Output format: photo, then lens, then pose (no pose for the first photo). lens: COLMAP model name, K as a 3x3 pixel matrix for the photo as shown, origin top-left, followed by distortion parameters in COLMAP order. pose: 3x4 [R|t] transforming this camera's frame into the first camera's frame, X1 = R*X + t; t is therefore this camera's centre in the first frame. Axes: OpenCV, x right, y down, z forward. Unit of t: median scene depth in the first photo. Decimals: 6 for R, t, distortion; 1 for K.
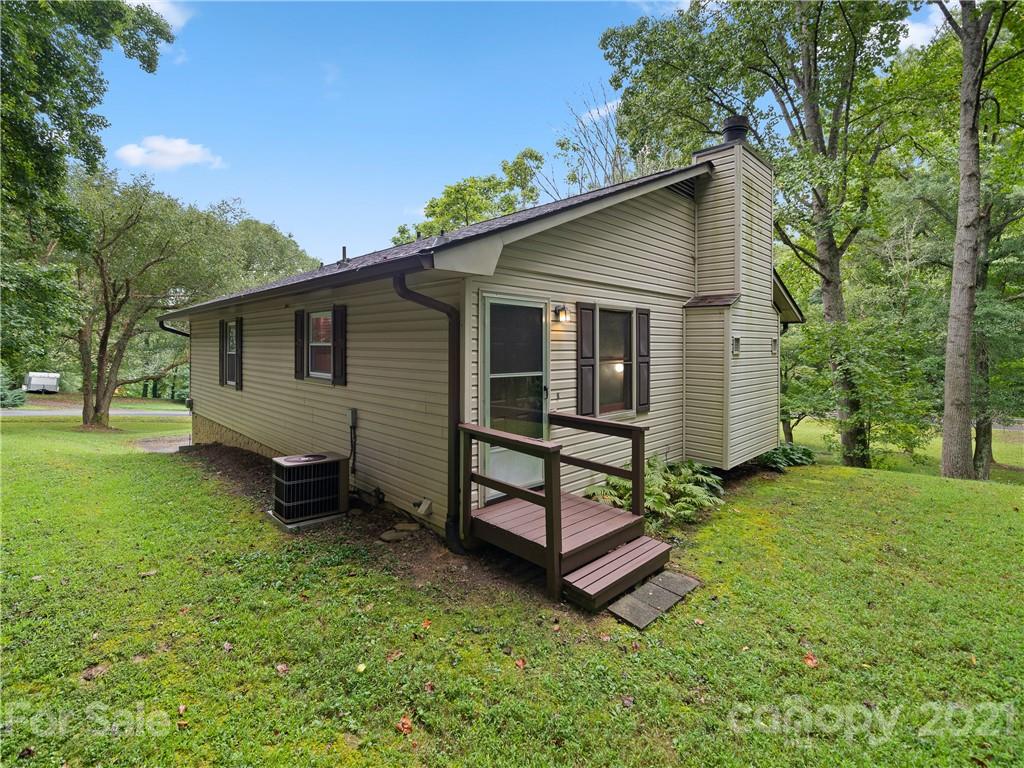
lens RADIAL K [[475.0, 0, 512.0], [0, 475.0, 384.0], [0, 0, 1]] dist [-0.000187, -0.000011]
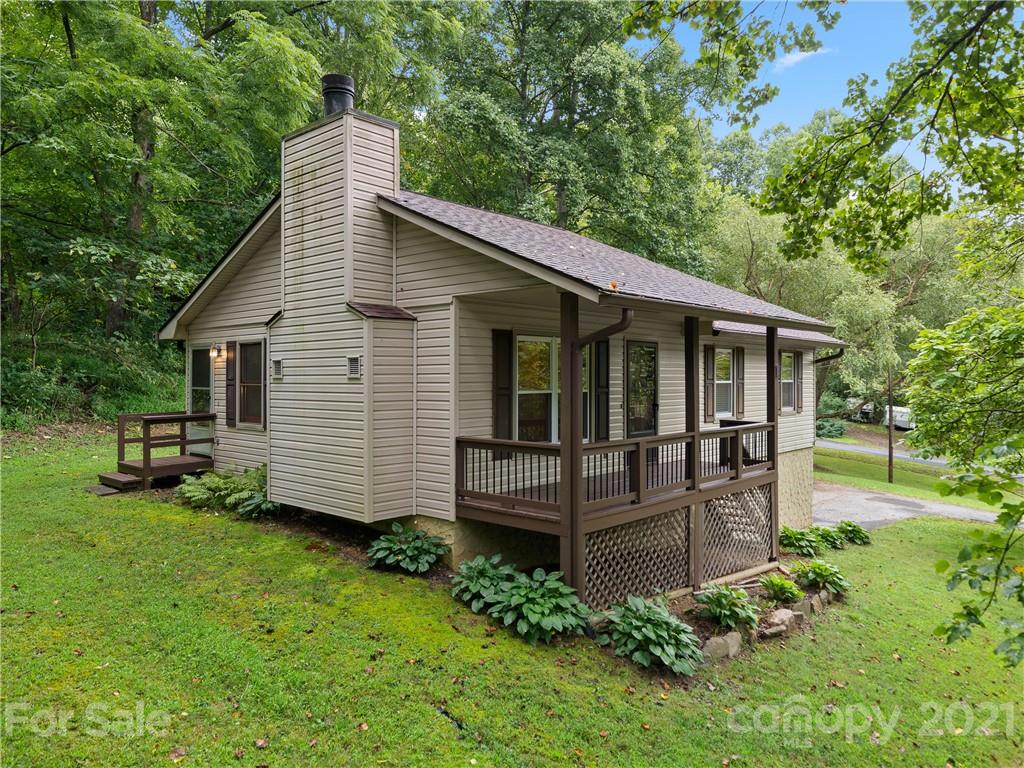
lens RADIAL K [[704.6, 0, 512.0], [0, 704.6, 384.0], [0, 0, 1]] dist [-0.000357, -0.000068]
pose [[0.058069, 0.001615, -0.998311, 2.320590], [-0.084034, 0.996458, -0.003276, -0.106835], [0.994769, 0.084082, 0.057999, 1.728535]]
